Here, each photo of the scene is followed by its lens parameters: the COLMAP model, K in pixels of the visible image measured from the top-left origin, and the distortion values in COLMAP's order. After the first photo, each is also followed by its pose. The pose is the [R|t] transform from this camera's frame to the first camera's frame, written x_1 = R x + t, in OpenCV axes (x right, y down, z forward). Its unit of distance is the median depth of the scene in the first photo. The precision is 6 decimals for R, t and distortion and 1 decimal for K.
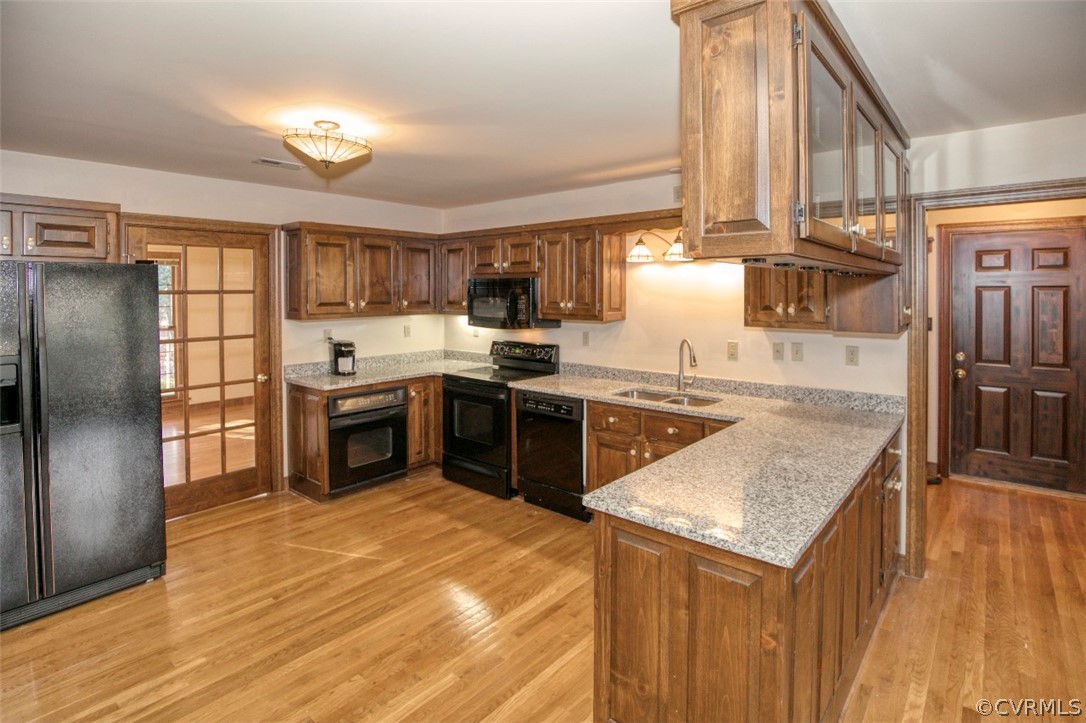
lens RADIAL K [[532.6, 0, 546.1], [0, 532.6, 294.9], [0, 0, 1]] dist [-0.031899, 0.003152]
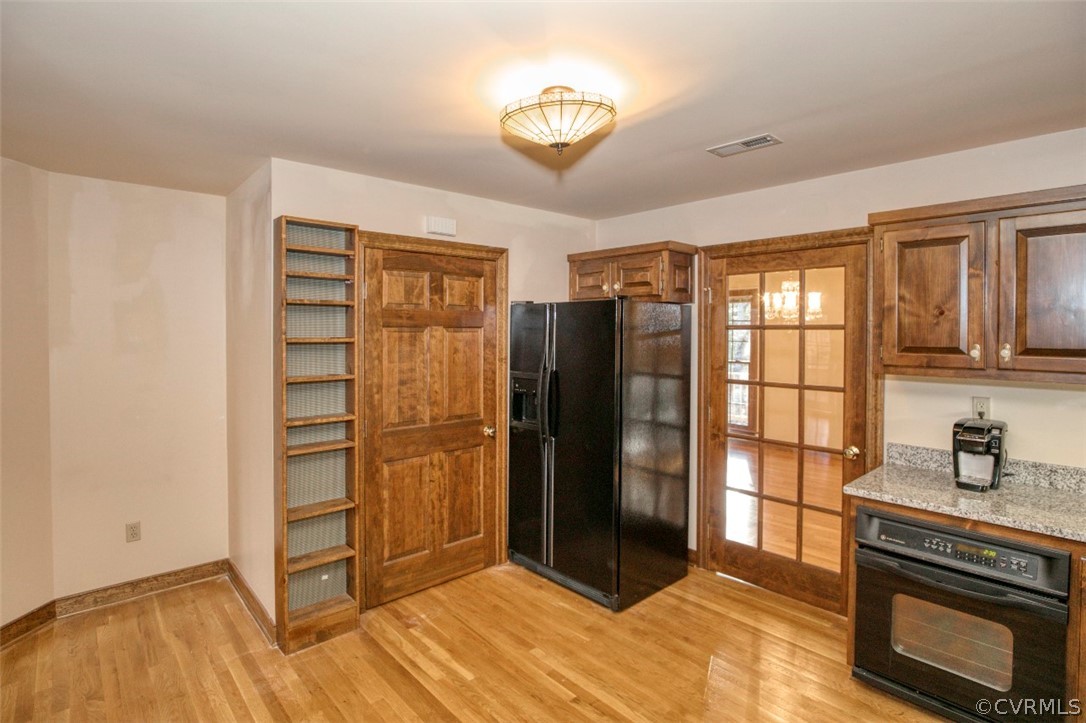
lens RADIAL K [[532.6, 0, 526.5], [0, 532.6, 332.6], [0, 0, 1]] dist [-0.031899, 0.003152]
pose [[-0.135175, 0.013997, -0.990723, 0.211466], [-0.007483, 0.999857, 0.015147, -0.006386], [0.990793, 0.009461, -0.135051, 0.719581]]
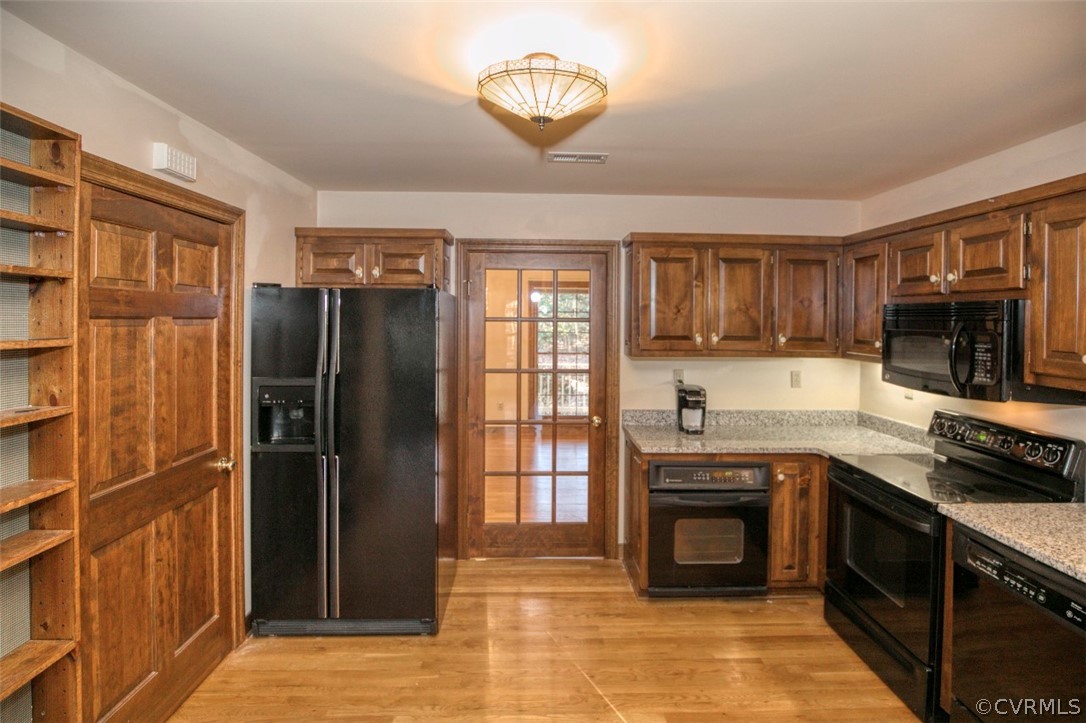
lens RADIAL K [[532.6, 0, 552.3], [0, 532.6, 316.4], [0, 0, 1]] dist [-0.031899, 0.003152]
pose [[0.671360, 0.010316, -0.741060, 0.051741], [-0.018411, 0.999827, -0.002762, -0.008715], [0.740903, 0.015498, 0.671433, 0.394498]]
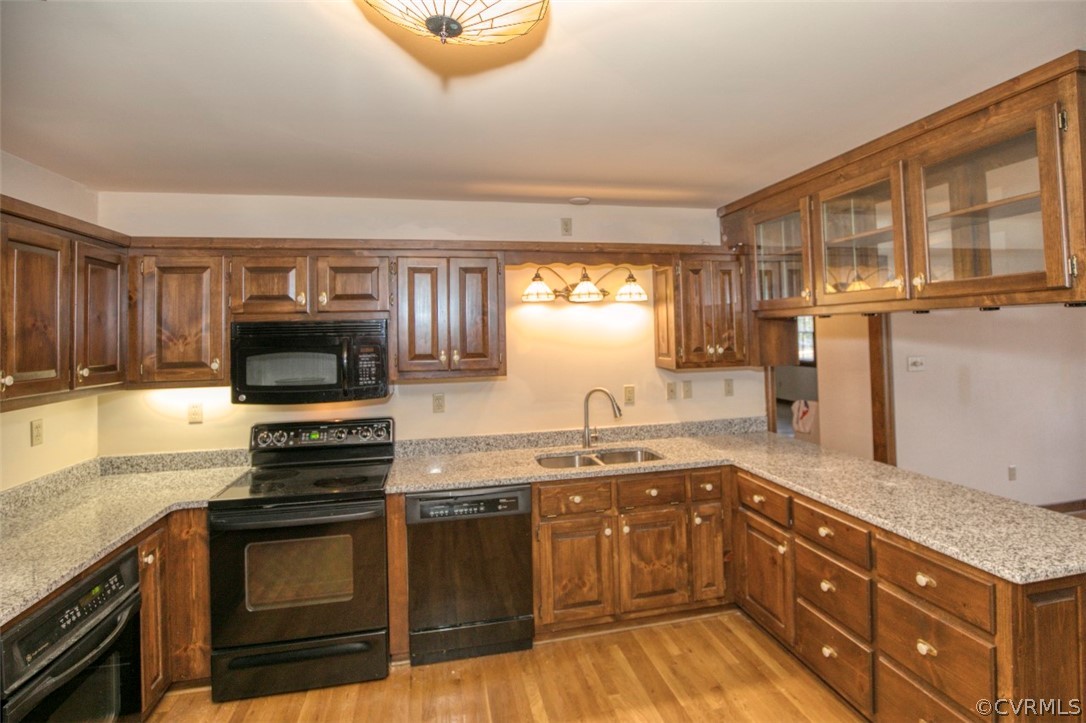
lens RADIAL K [[532.6, 0, 552.7], [0, 532.6, 310.9], [0, 0, 1]] dist [-0.031899, 0.003152]
pose [[0.605213, 0.018212, 0.795855, -0.468675], [0.025901, 0.998759, -0.042551, -0.010541], [-0.795642, 0.046365, 0.603990, 0.476775]]
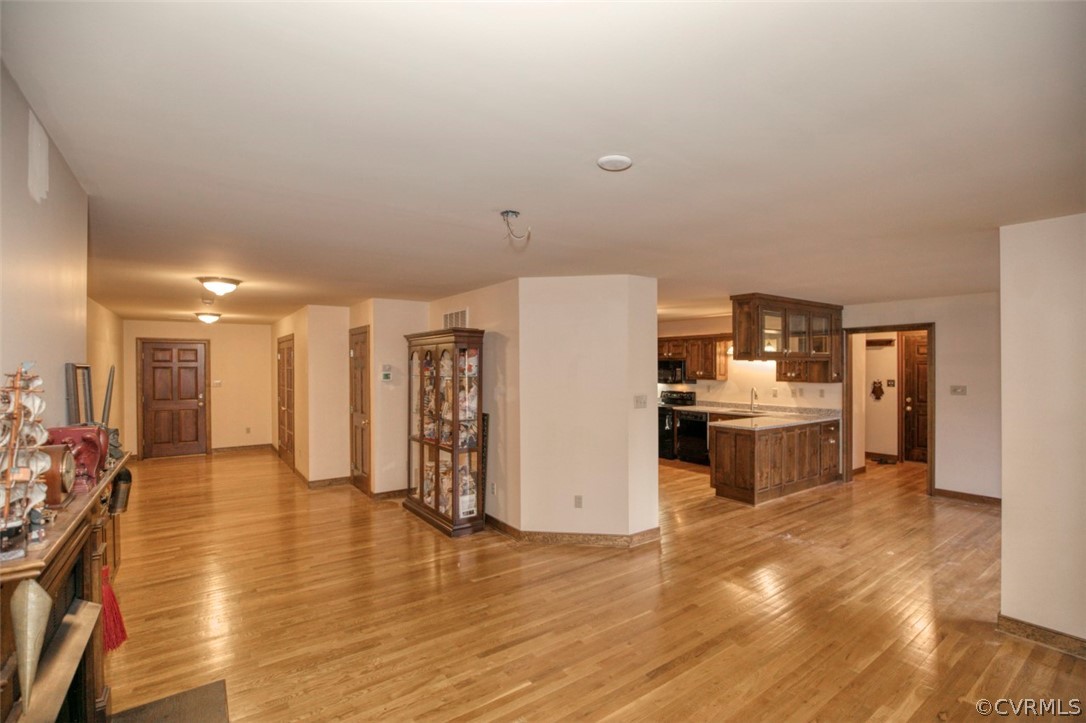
lens RADIAL K [[493.3, 0, 554.1], [0, 493.3, 368.5], [0, 0, 1]] dist [-0.003303, -0.000156]
pose [[0.970963, 0.000581, -0.239231, -0.061577], [0.000191, 0.999995, 0.003202, -0.006430], [0.239231, -0.003155, 0.970957, -1.201152]]
